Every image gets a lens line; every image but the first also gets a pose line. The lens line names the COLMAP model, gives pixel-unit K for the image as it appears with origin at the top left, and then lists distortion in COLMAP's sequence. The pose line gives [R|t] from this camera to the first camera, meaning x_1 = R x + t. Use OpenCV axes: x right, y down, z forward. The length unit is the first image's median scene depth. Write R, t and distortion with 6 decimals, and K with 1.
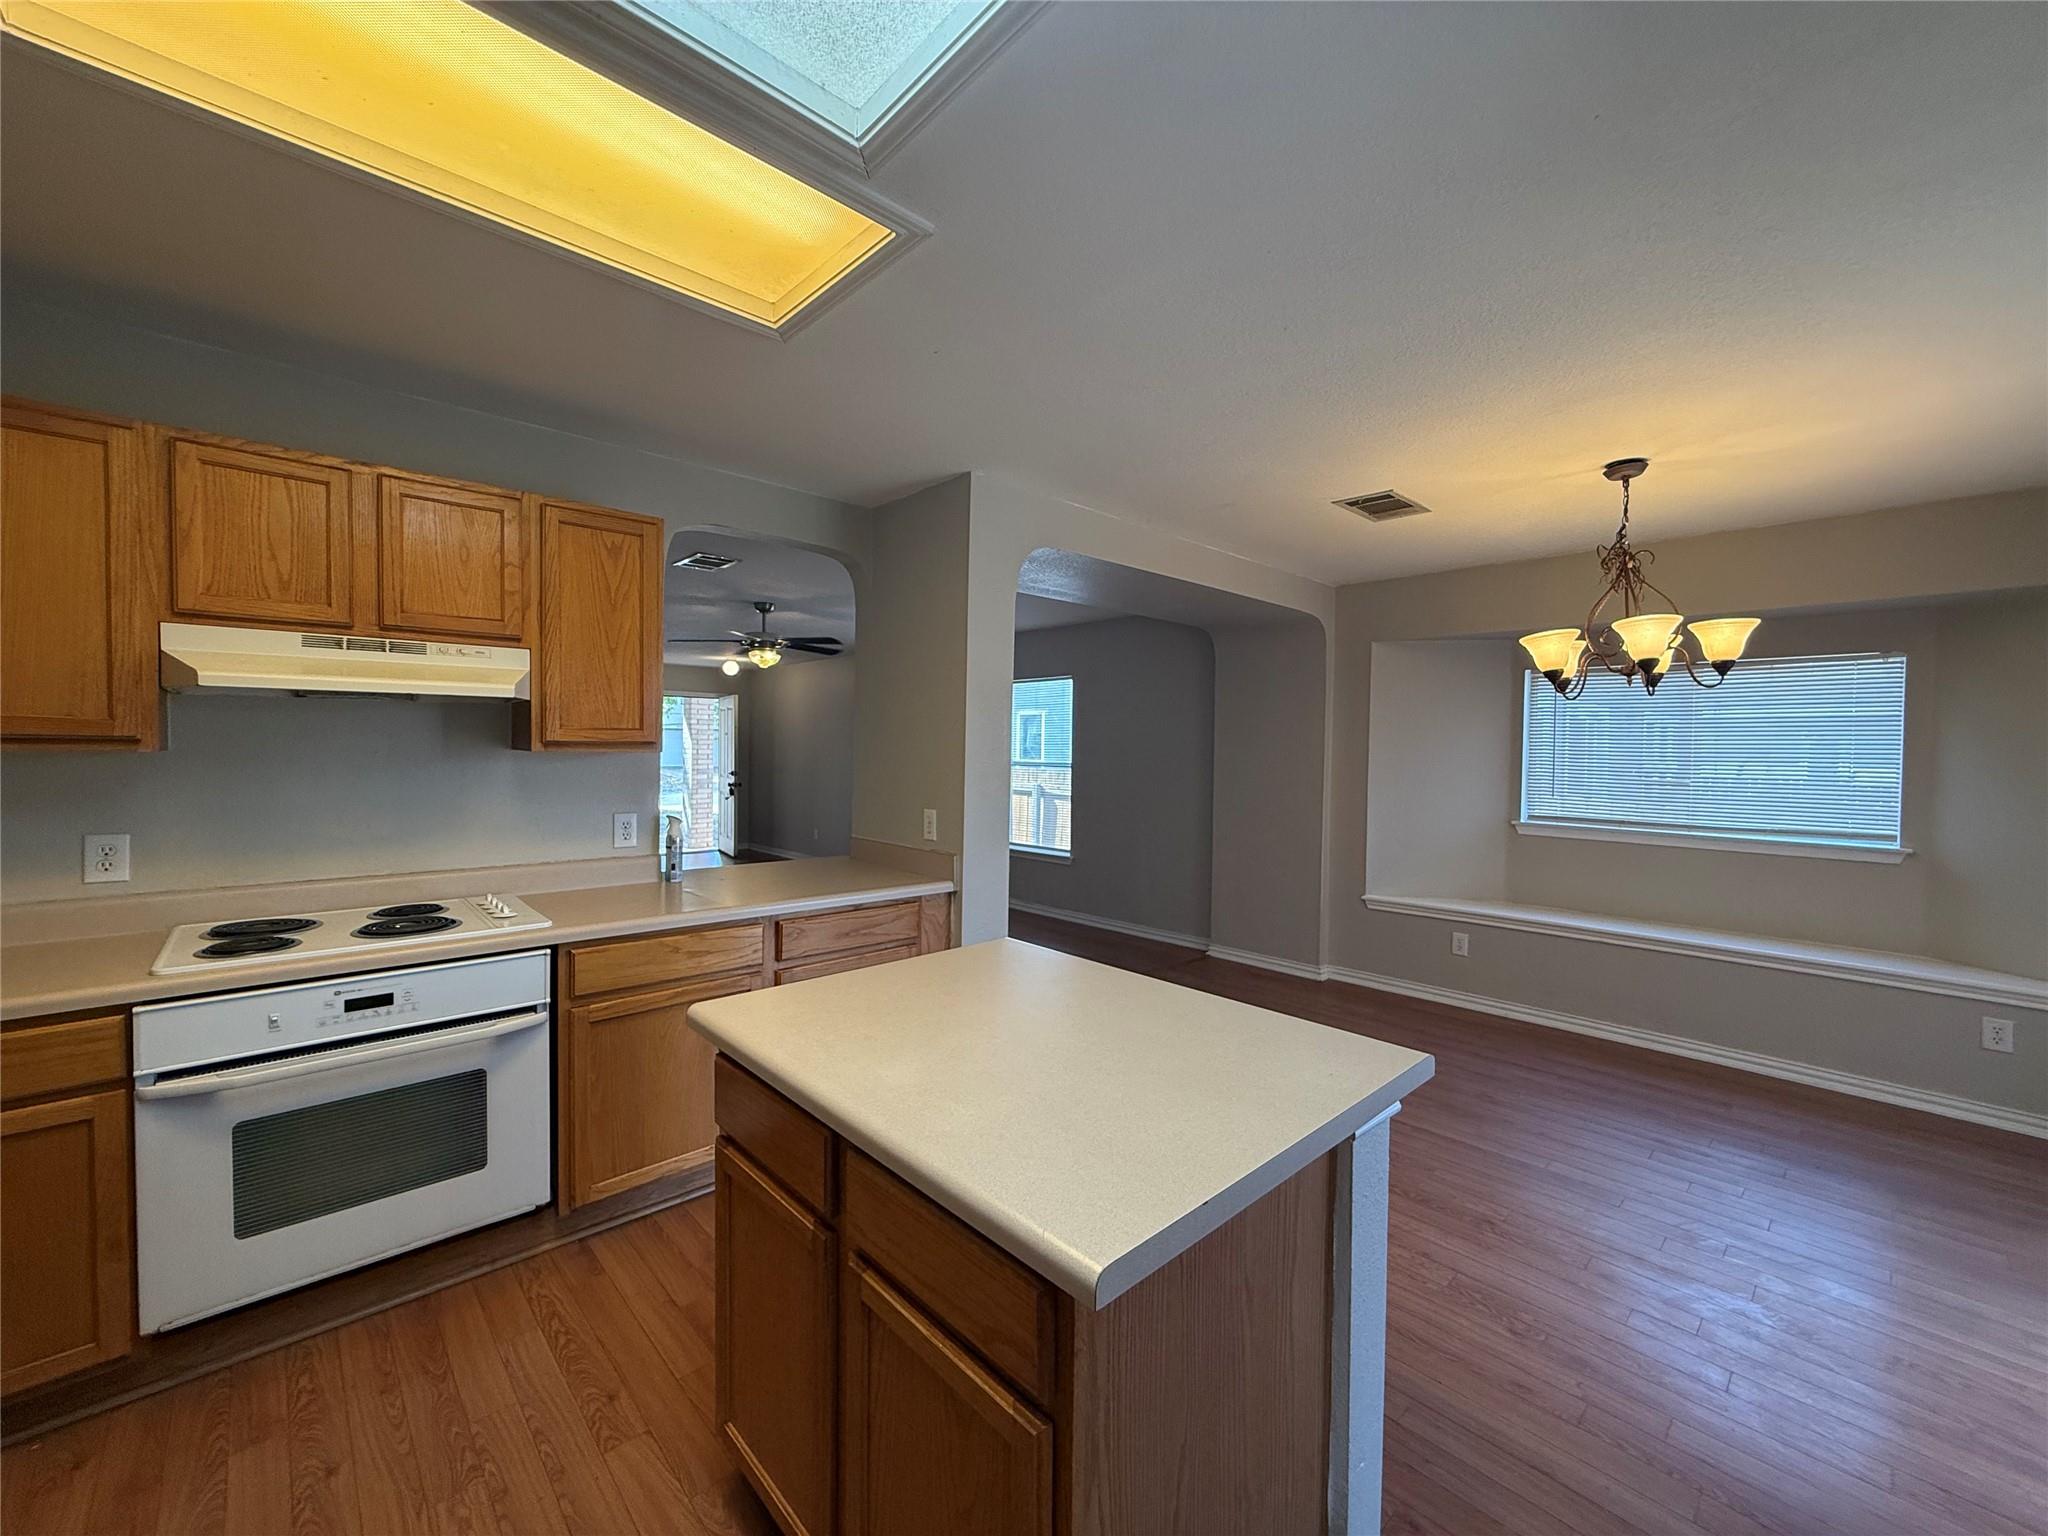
lens RADIAL K [[816.5, 0, 1016.9], [0, 816.5, 767.0], [0, 0, 1]] dist [-0.001397, 0.000191]
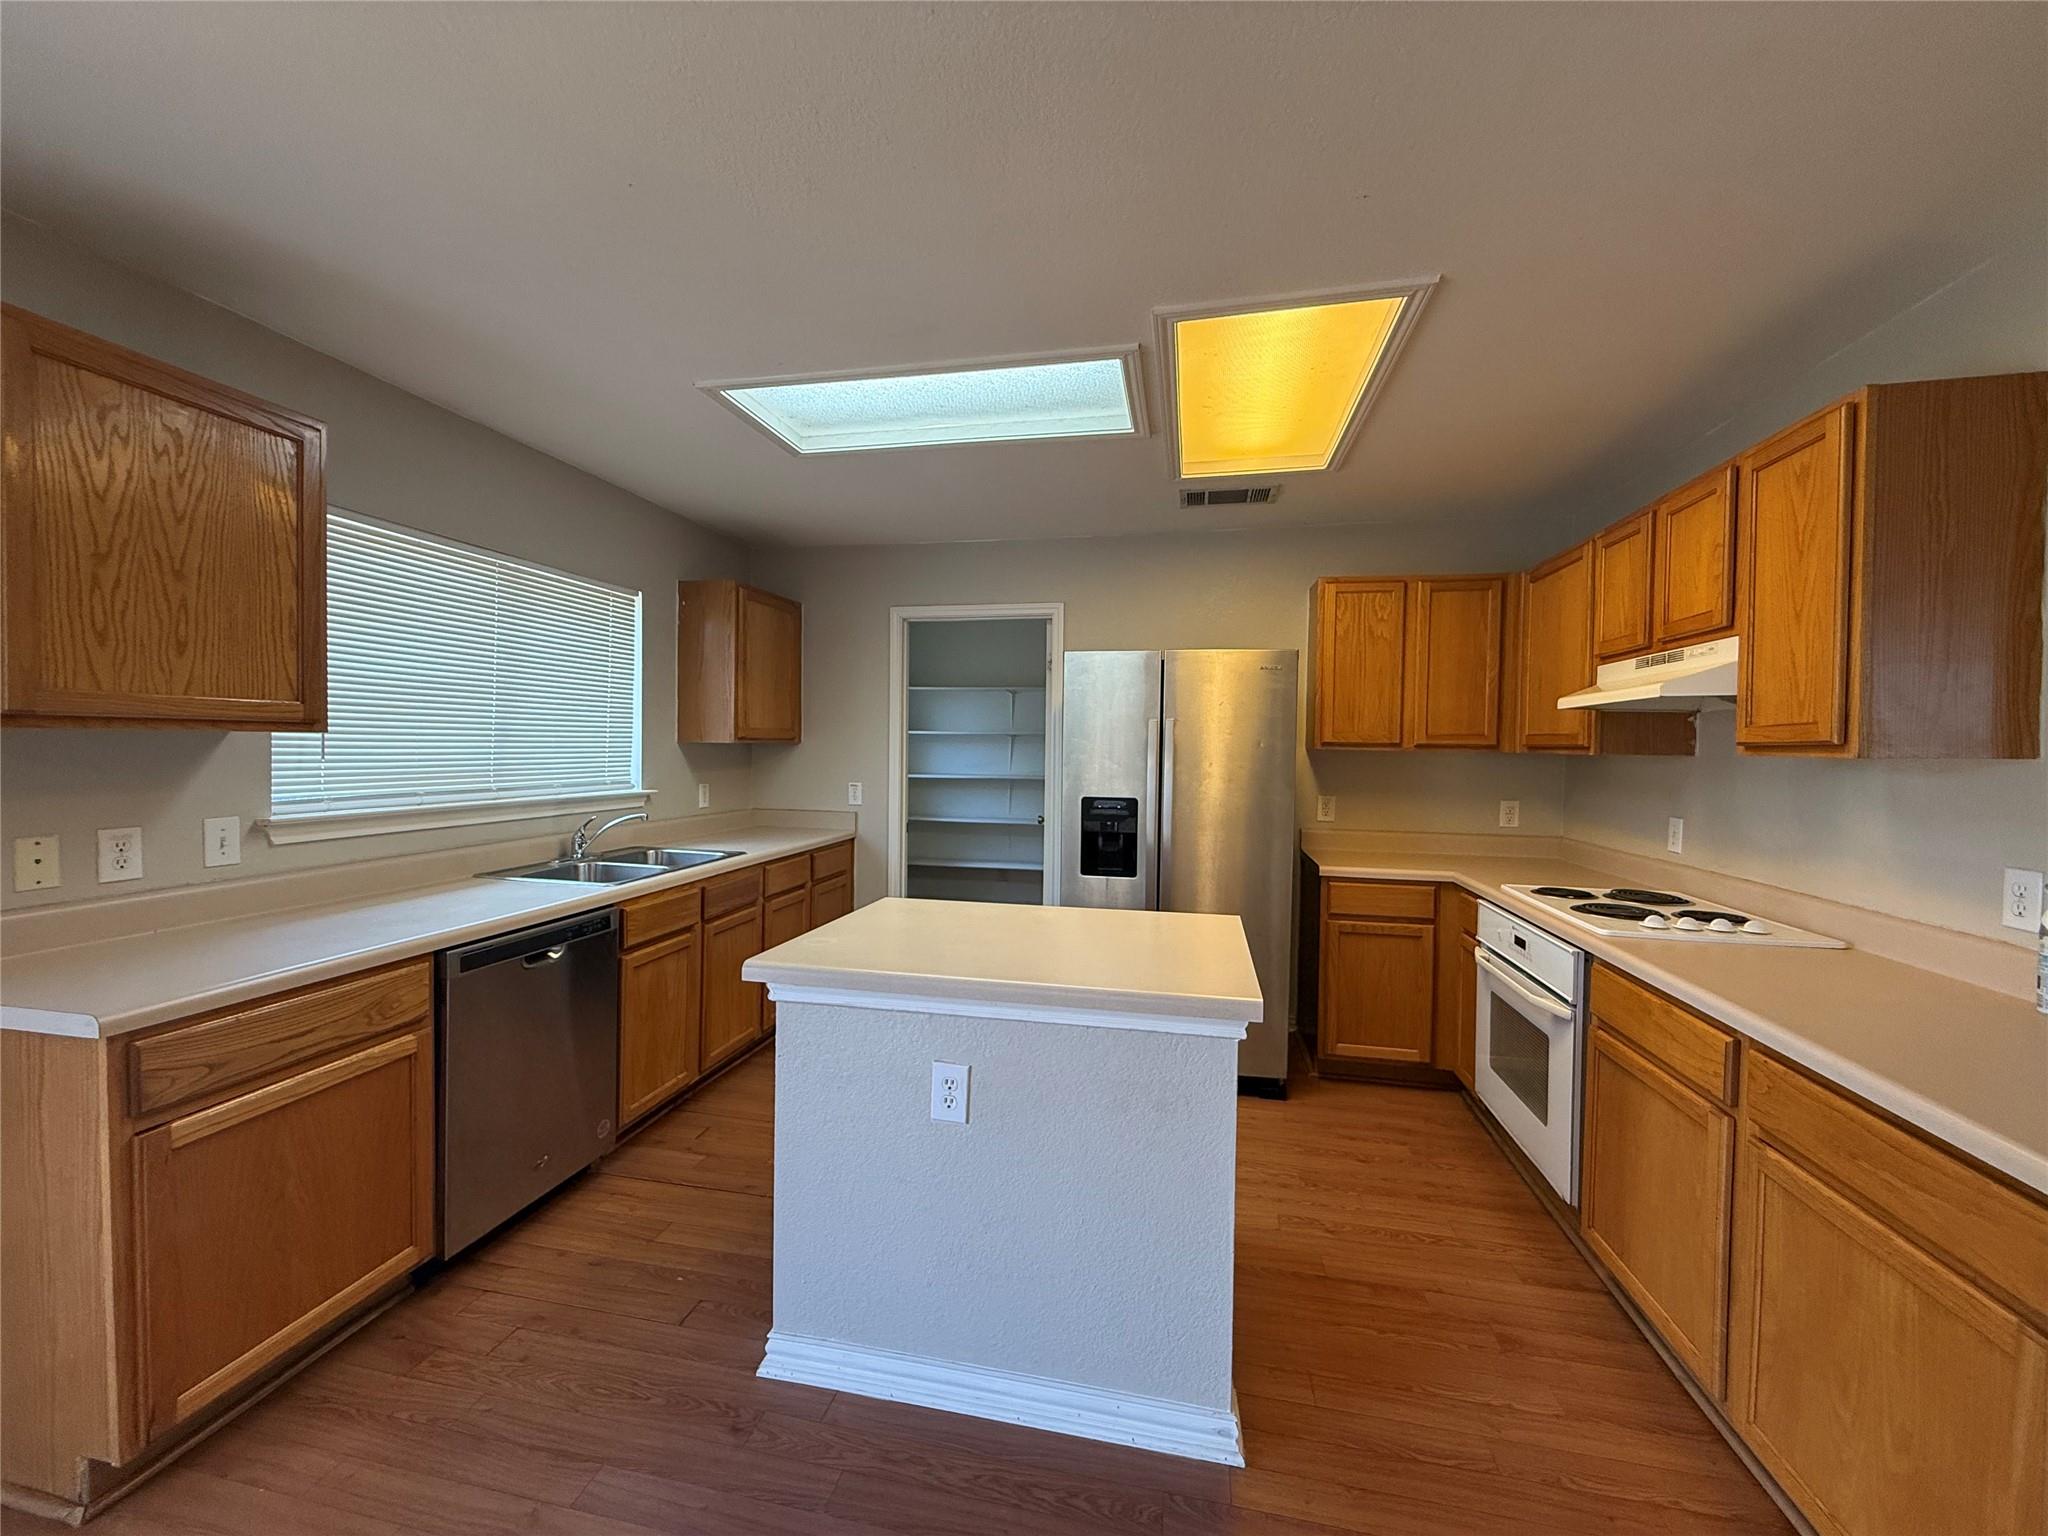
lens RADIAL K [[816.5, 0, 1016.9], [0, 816.5, 767.0], [0, 0, 1]] dist [-0.001397, 0.000191]
pose [[-0.816527, -0.009476, -0.577229, 0.425822], [-0.039751, 0.998415, 0.039840, -0.009787], [0.575937, 0.055475, -0.815610, 1.067380]]
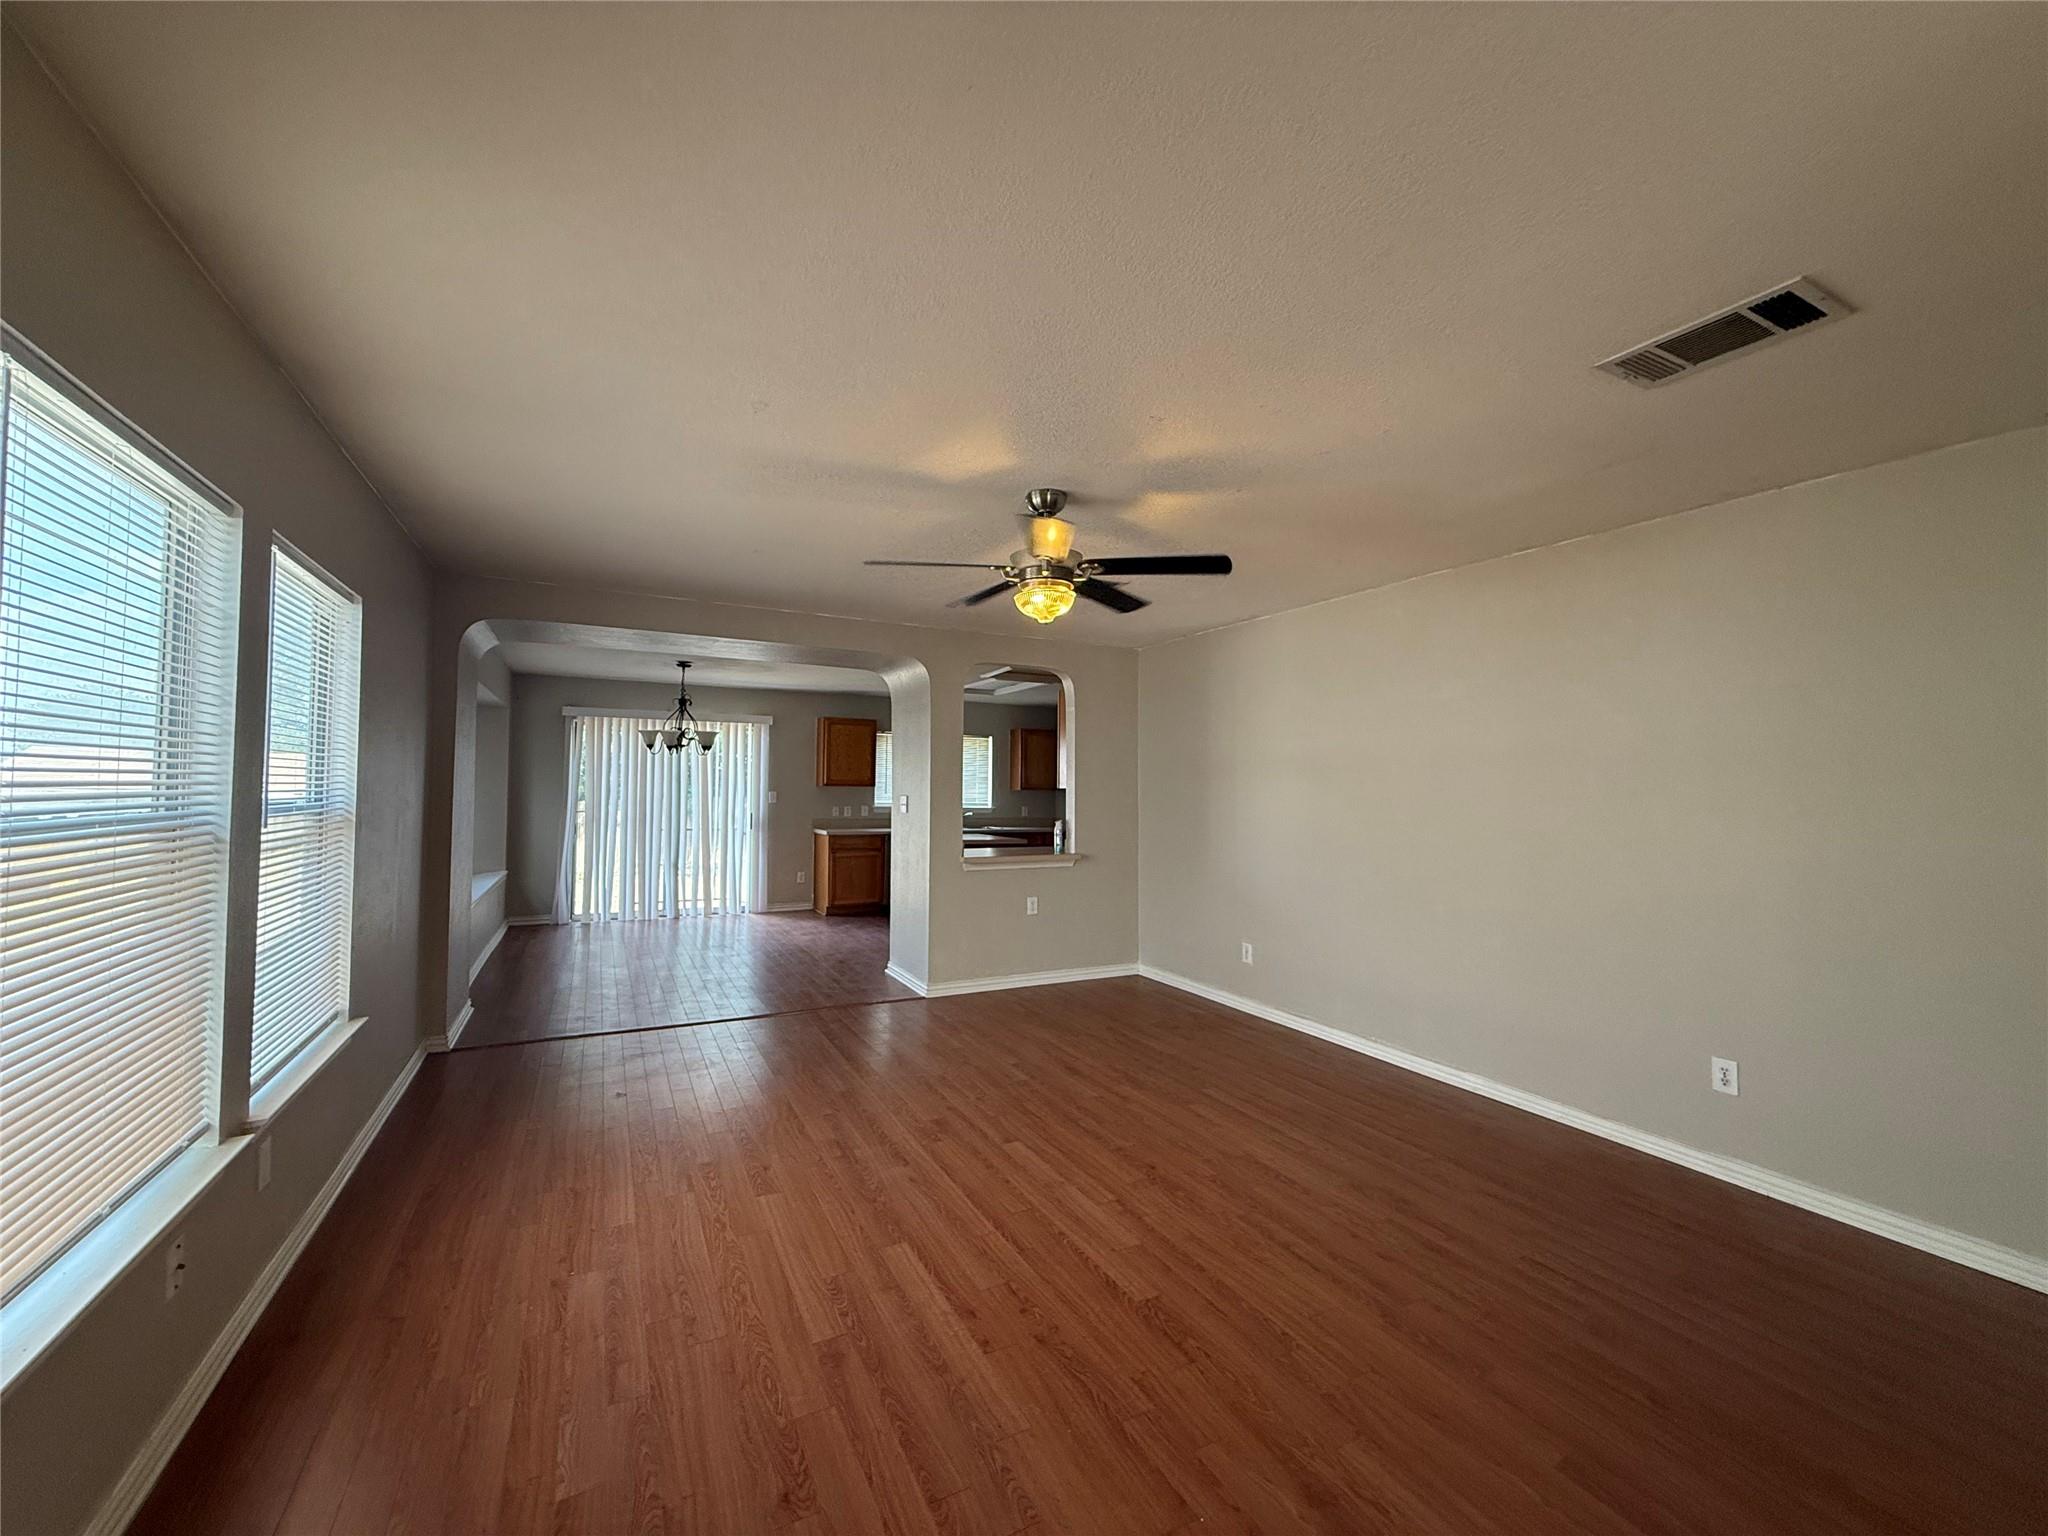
lens RADIAL K [[816.5, 0, 1016.9], [0, 816.5, 767.0], [0, 0, 1]] dist [-0.001397, 0.000191]
pose [[-0.963952, -0.028197, 0.264578, -0.871232], [-0.027798, 0.999600, 0.005252, -0.099637], [-0.264620, -0.002292, -0.964350, 3.091406]]
